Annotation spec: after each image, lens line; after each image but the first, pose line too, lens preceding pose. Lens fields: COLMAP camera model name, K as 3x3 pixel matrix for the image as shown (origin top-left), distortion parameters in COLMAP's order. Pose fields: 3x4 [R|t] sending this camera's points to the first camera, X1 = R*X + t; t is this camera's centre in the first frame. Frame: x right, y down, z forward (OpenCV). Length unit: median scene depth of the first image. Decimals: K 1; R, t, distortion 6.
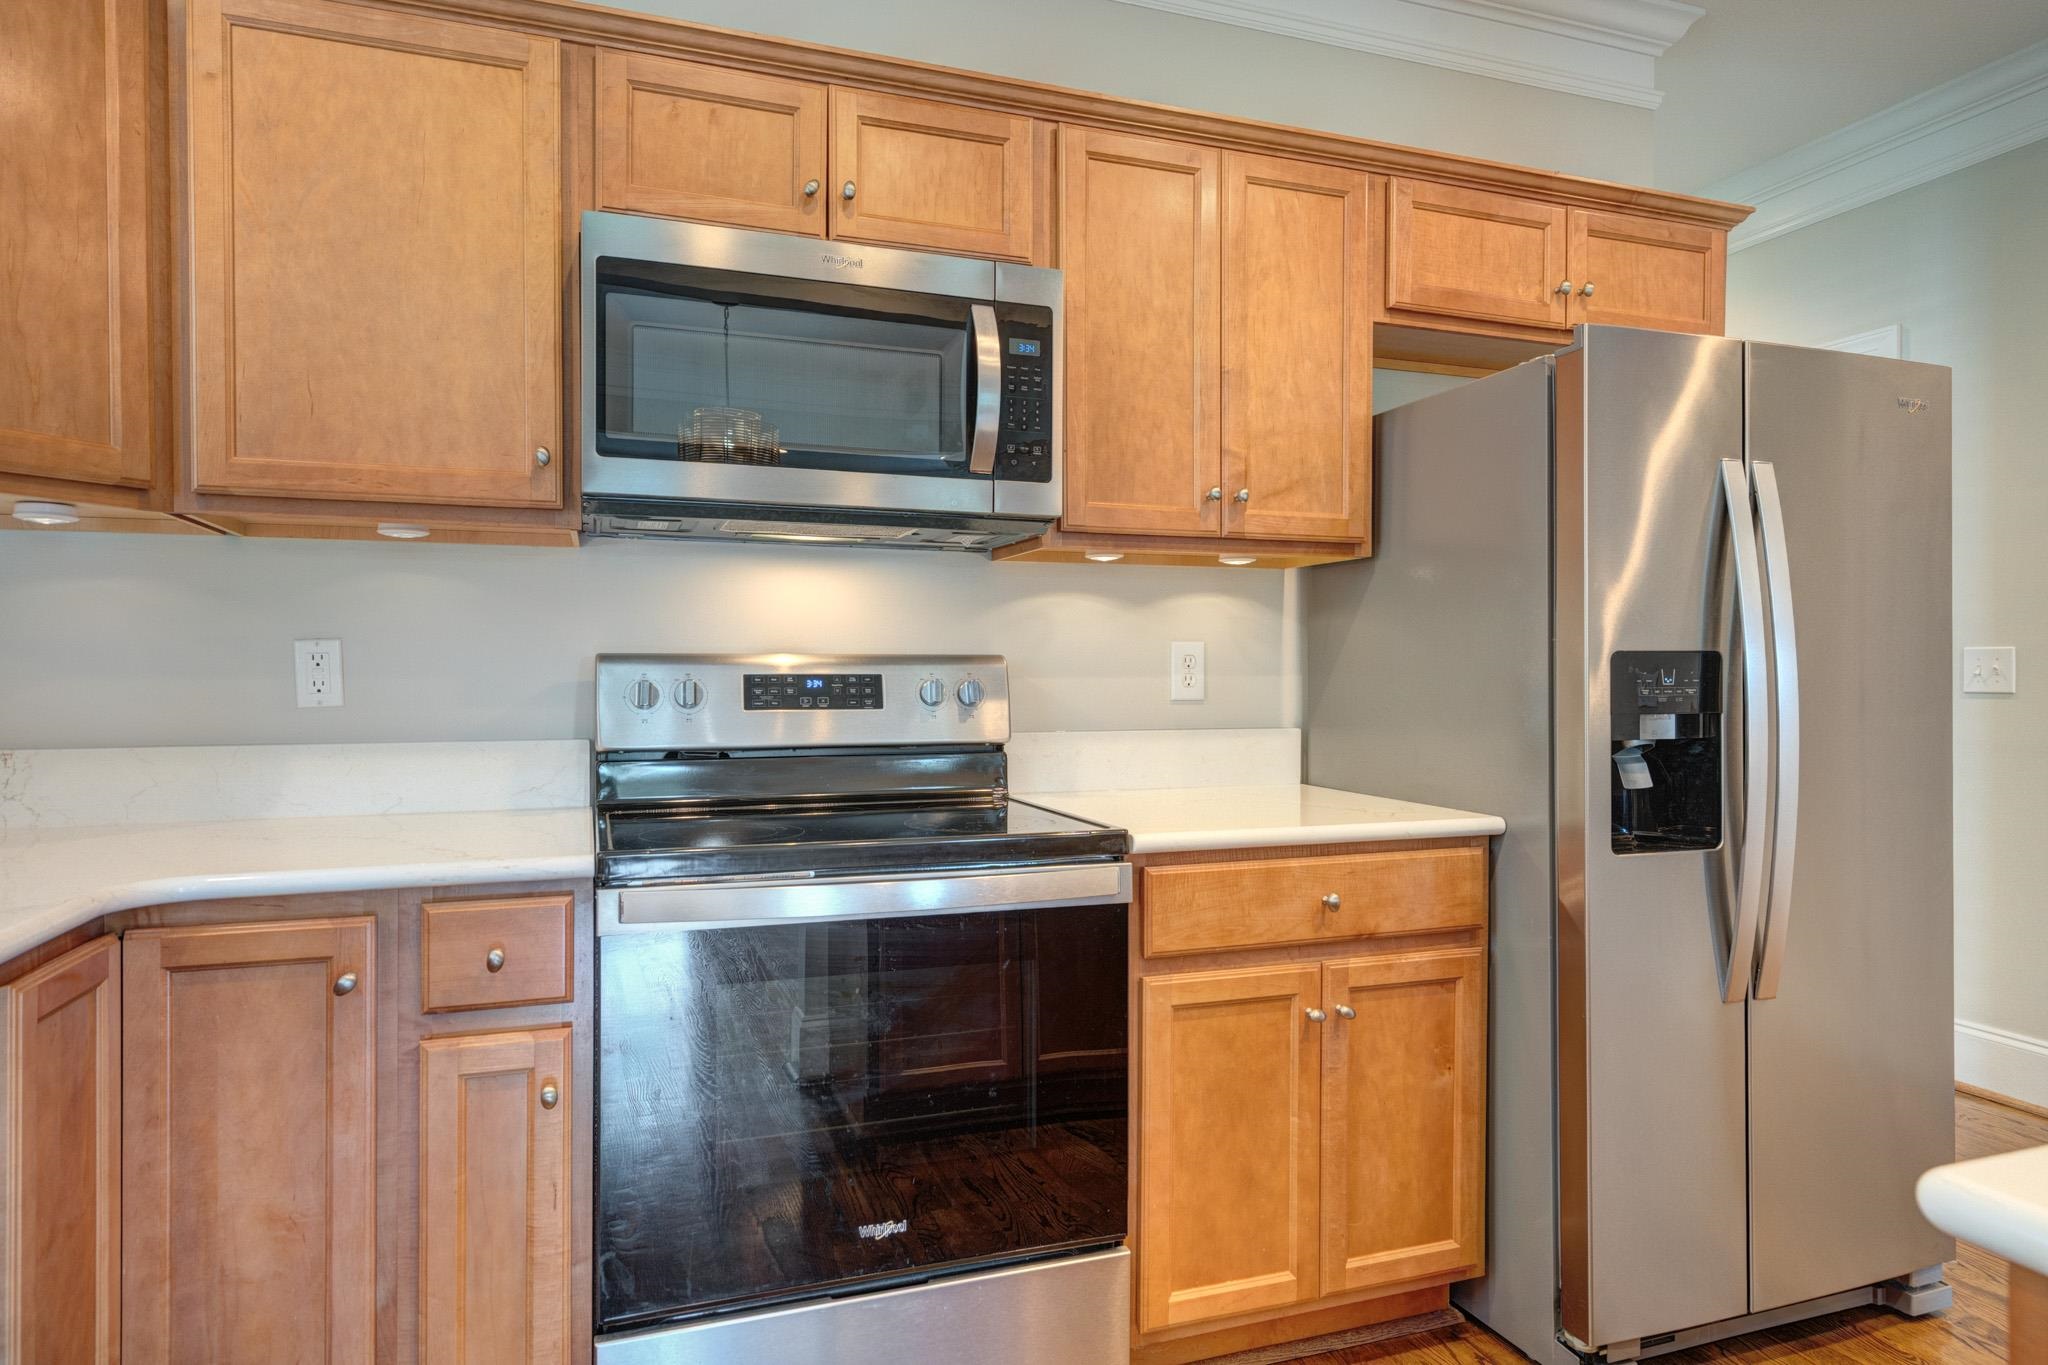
lens RADIAL K [[1198.2, 0, 1017.9], [0, 1198.2, 681.8], [0, 0, 1]] dist [0.006437, 0.001141]
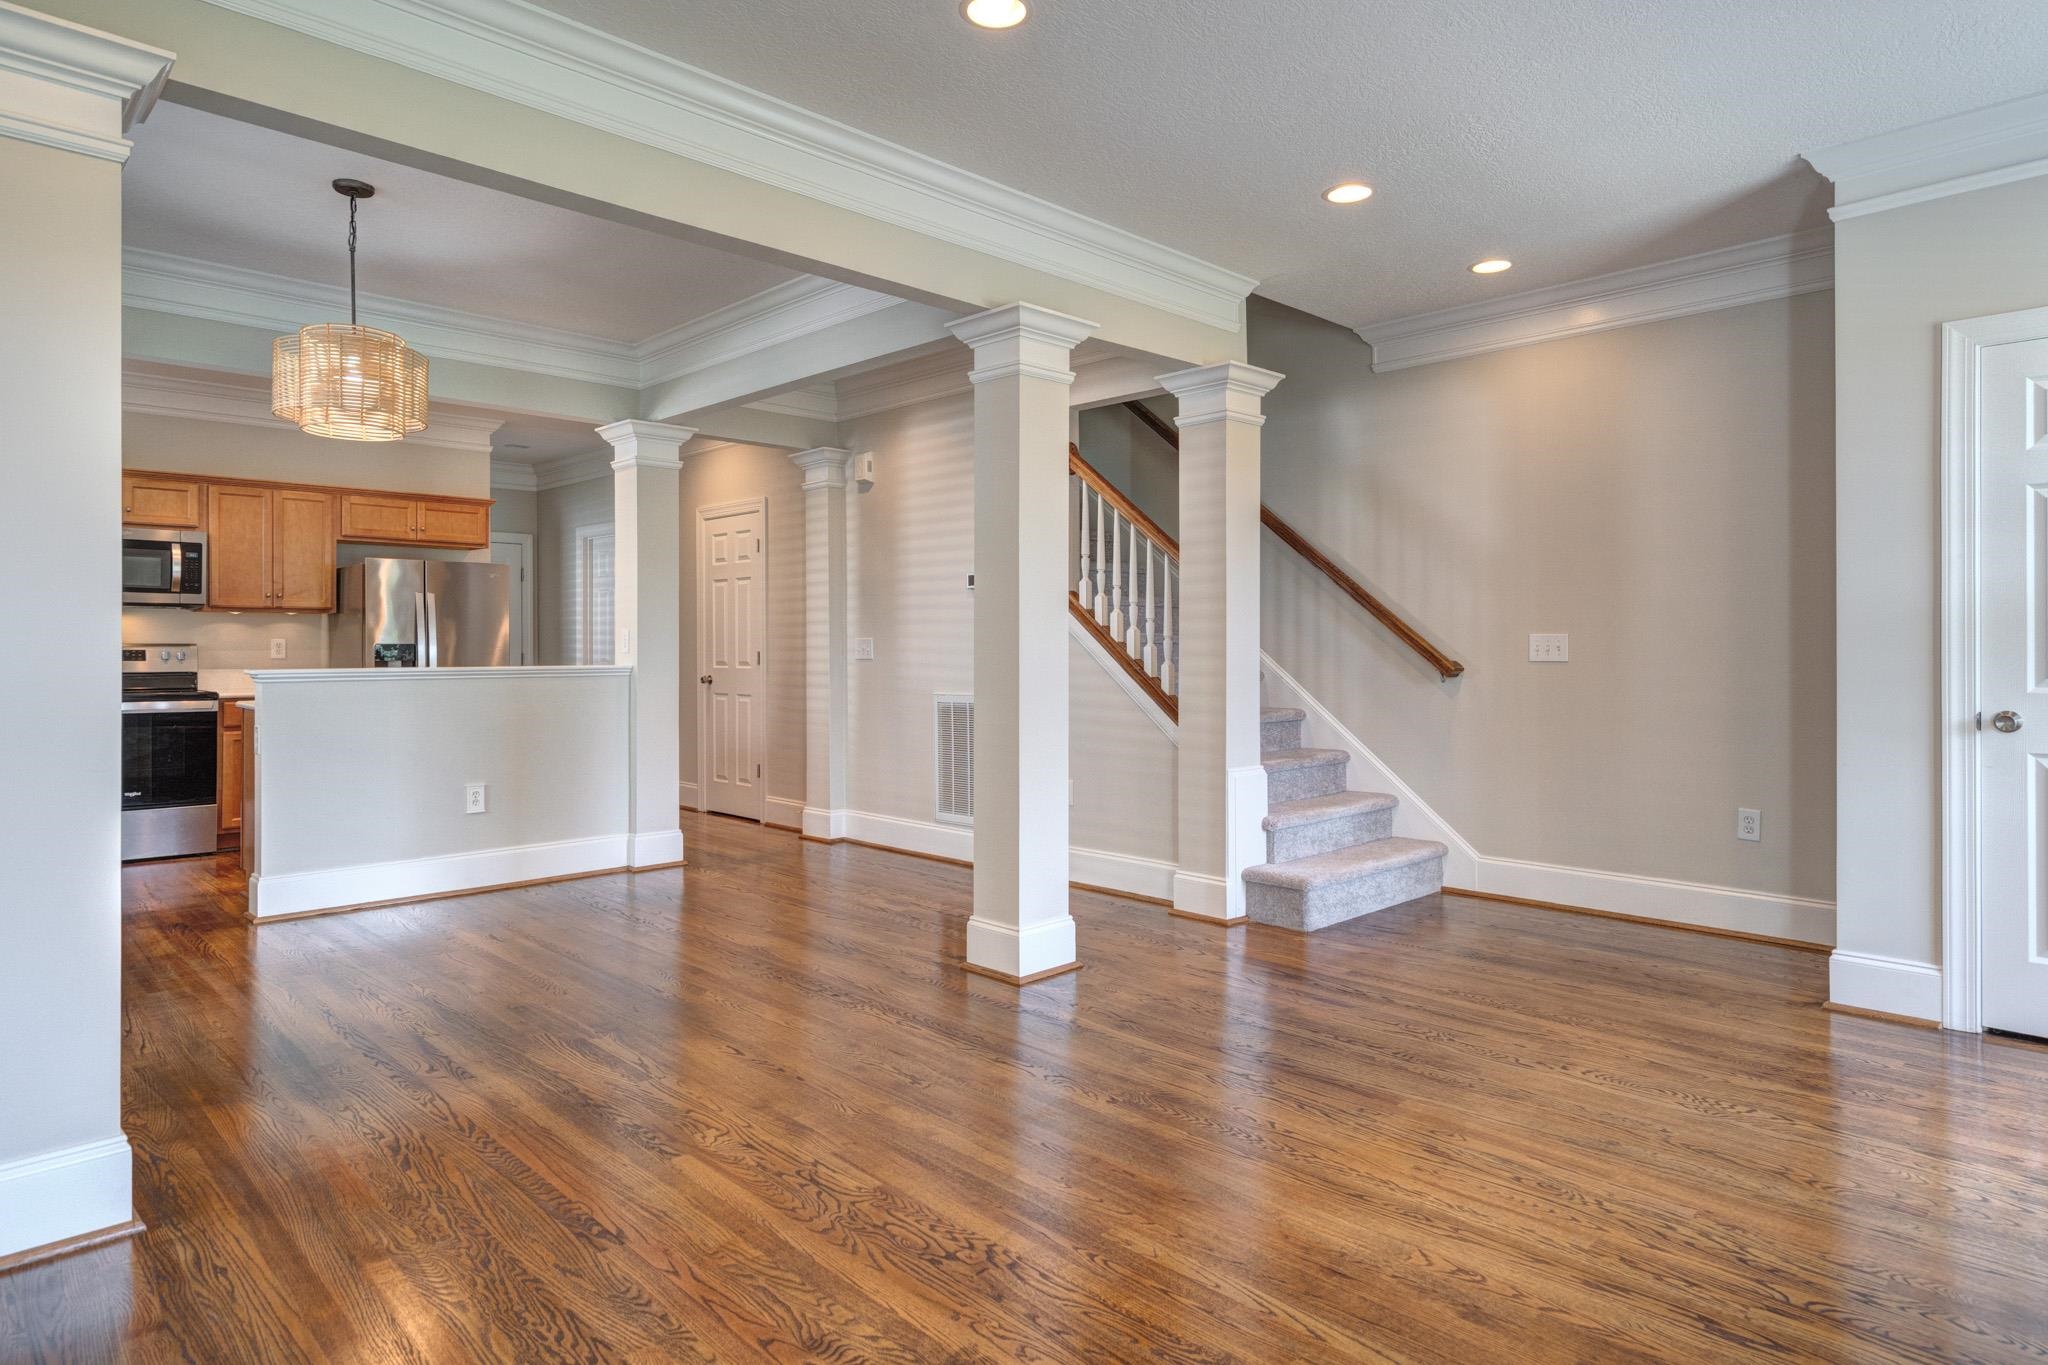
lens RADIAL K [[1173.0, 0, 1012.8], [0, 1173.0, 645.8], [0, 0, 1]] dist [0.016700, -0.000677]
pose [[0.910796, 0.001222, 0.412855, 0.768716], [0.002242, 0.999966, -0.007905, 0.013906], [-0.412851, 0.008126, 0.910762, -3.129373]]
